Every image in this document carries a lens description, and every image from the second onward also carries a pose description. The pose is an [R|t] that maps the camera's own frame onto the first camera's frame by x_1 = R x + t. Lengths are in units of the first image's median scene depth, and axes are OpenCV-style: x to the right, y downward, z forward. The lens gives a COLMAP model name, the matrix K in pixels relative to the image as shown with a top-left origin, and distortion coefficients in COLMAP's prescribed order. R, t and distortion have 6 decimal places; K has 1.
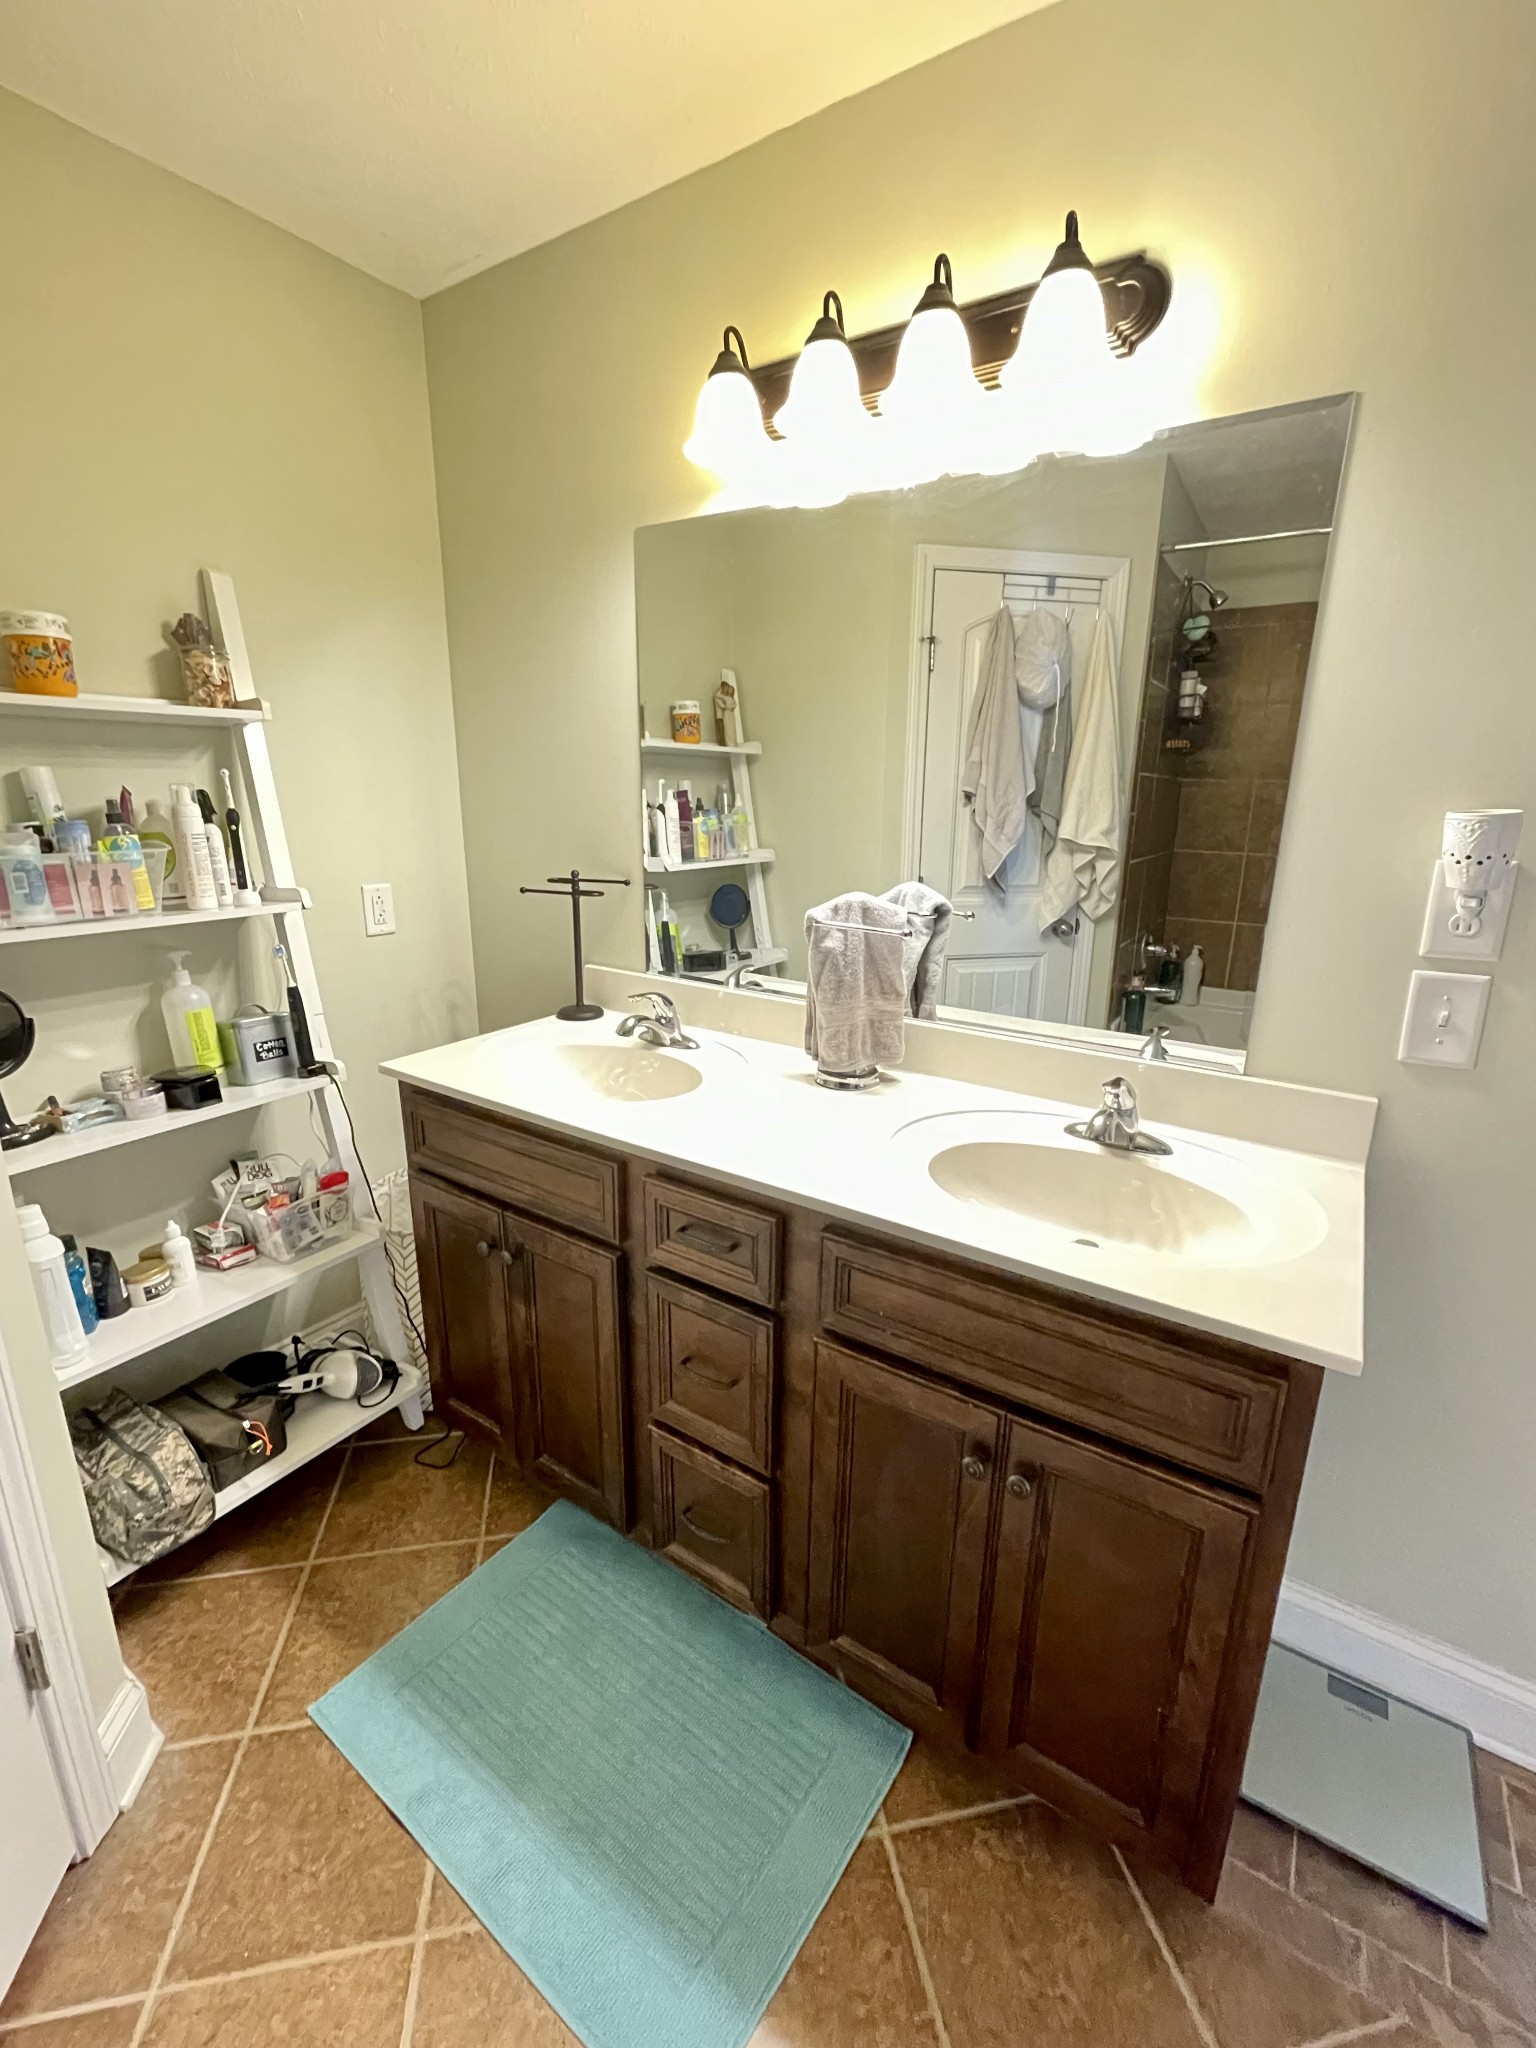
lens RADIAL K [[871.4, 0, 775.7], [0, 871.4, 1017.6], [0, 0, 1]] dist [-0.001331, -0.000824]
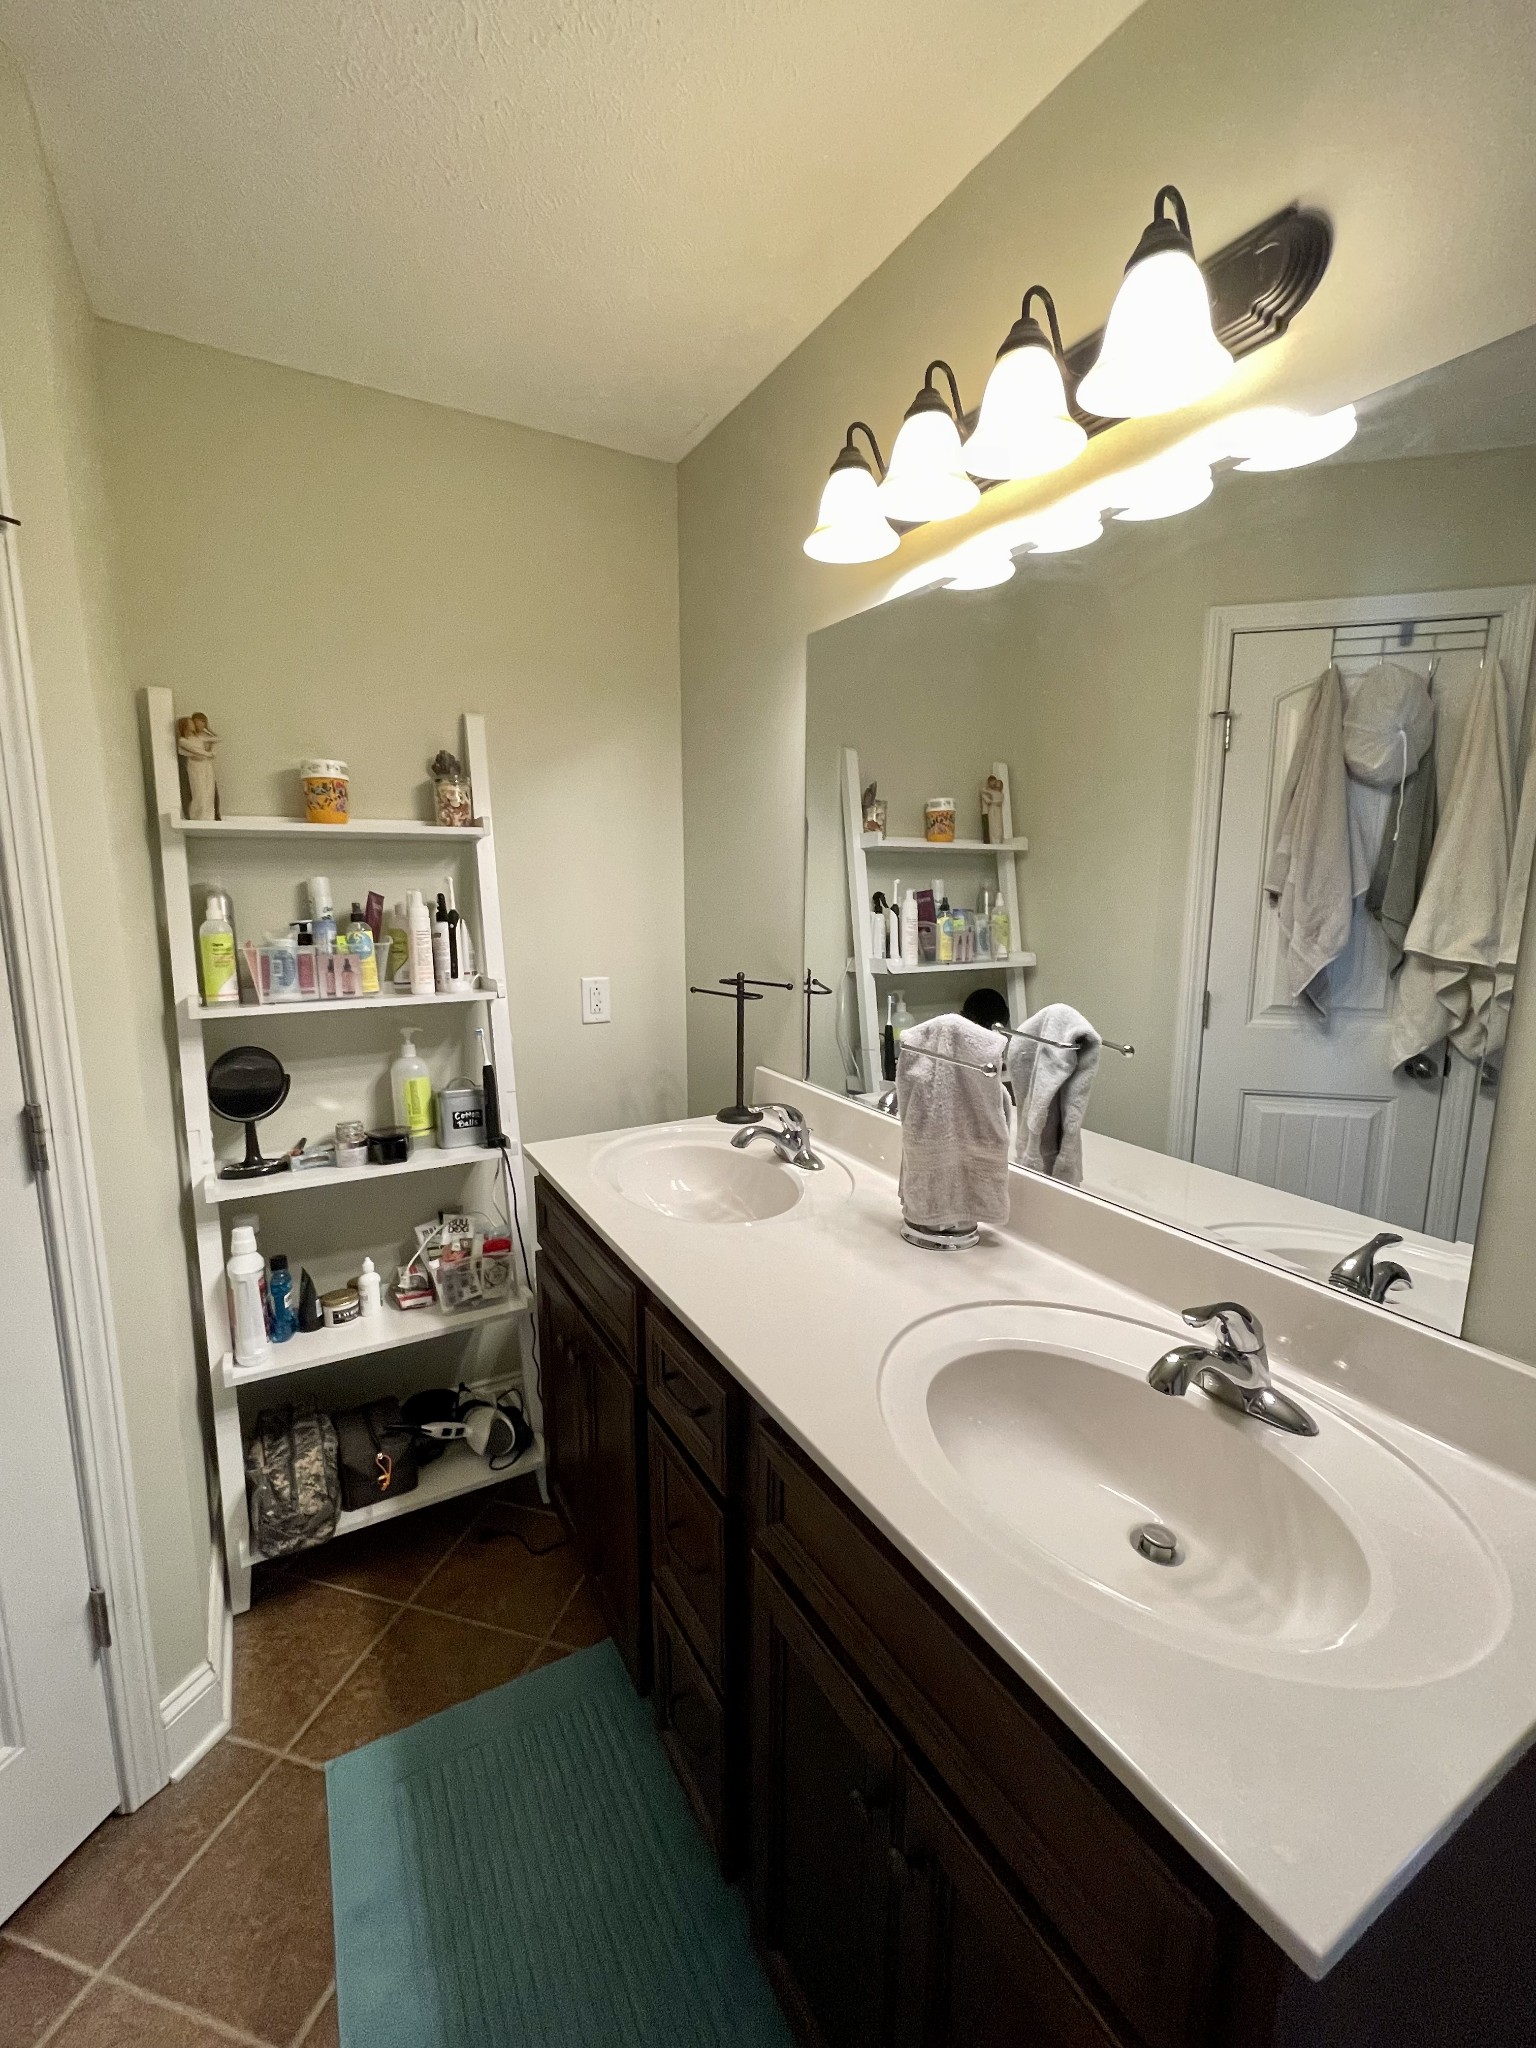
lens RADIAL K [[871.4, 0, 771.2], [0, 871.4, 1021.2], [0, 0, 1]] dist [-0.001331, -0.000824]
pose [[0.897752, 0.063917, -0.435840, 0.281640], [-0.106221, 0.991632, -0.073371, -0.052159], [0.427503, 0.112164, 0.897029, 0.151851]]
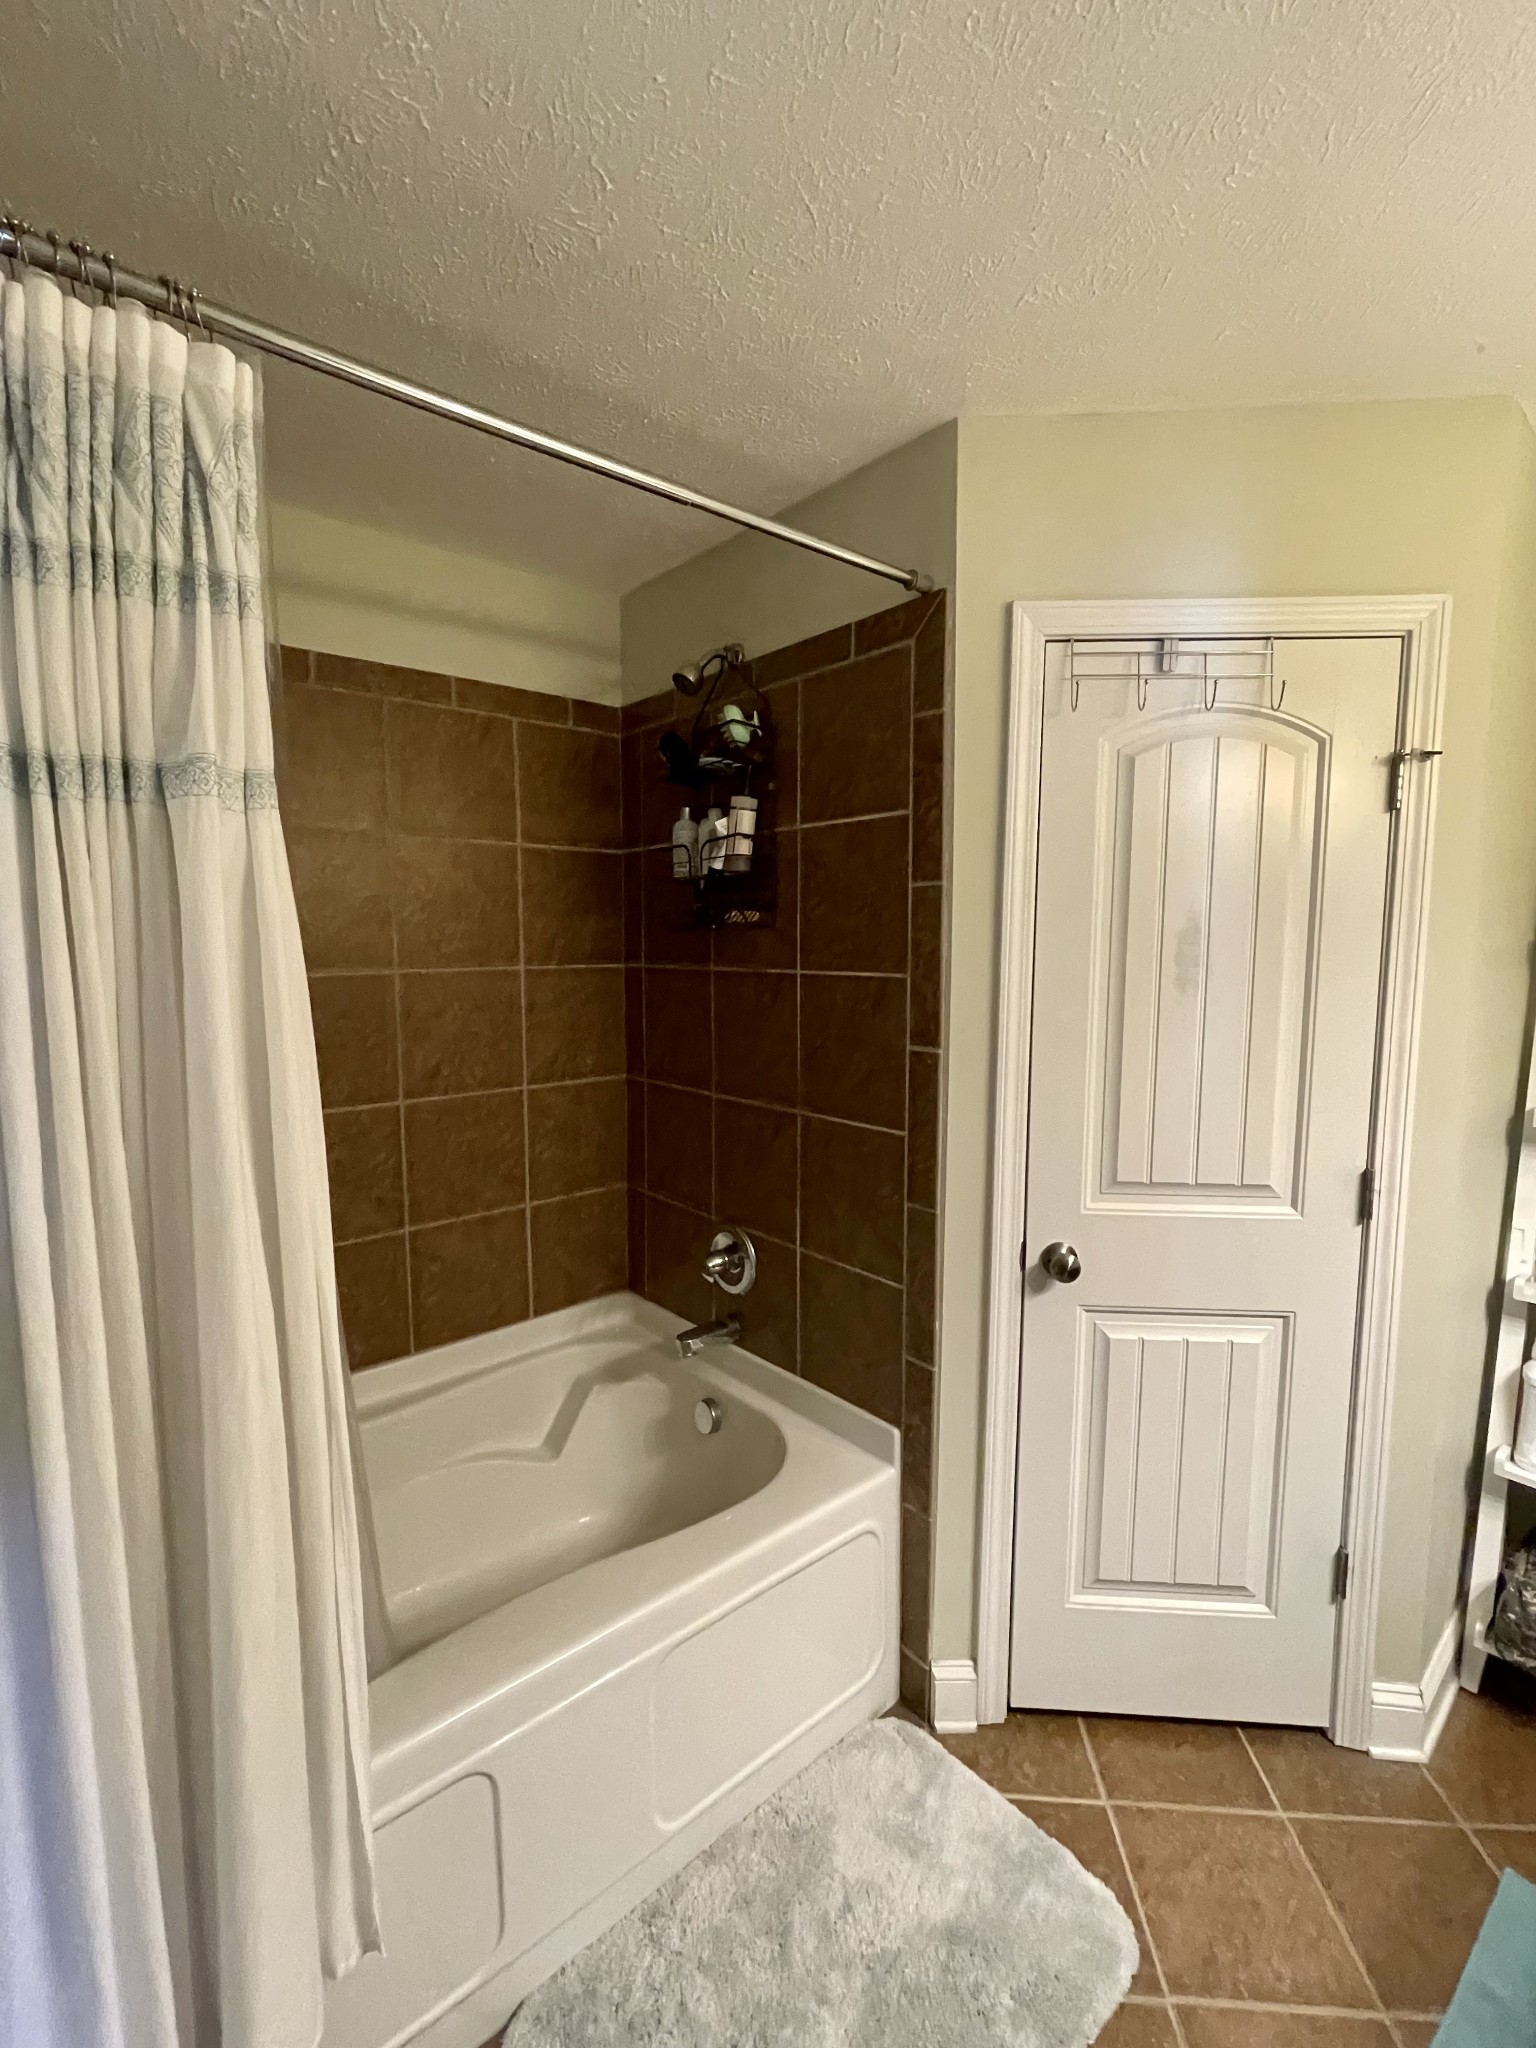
lens RADIAL K [[871.4, 0, 775.8], [0, 871.4, 1027.8], [0, 0, 1]] dist [-0.001331, -0.000824]
pose [[-0.259693, 0.073650, -0.962879, 0.521501], [-0.245890, 0.959180, 0.139685, -0.096229], [0.933861, 0.273038, -0.230983, 0.105820]]
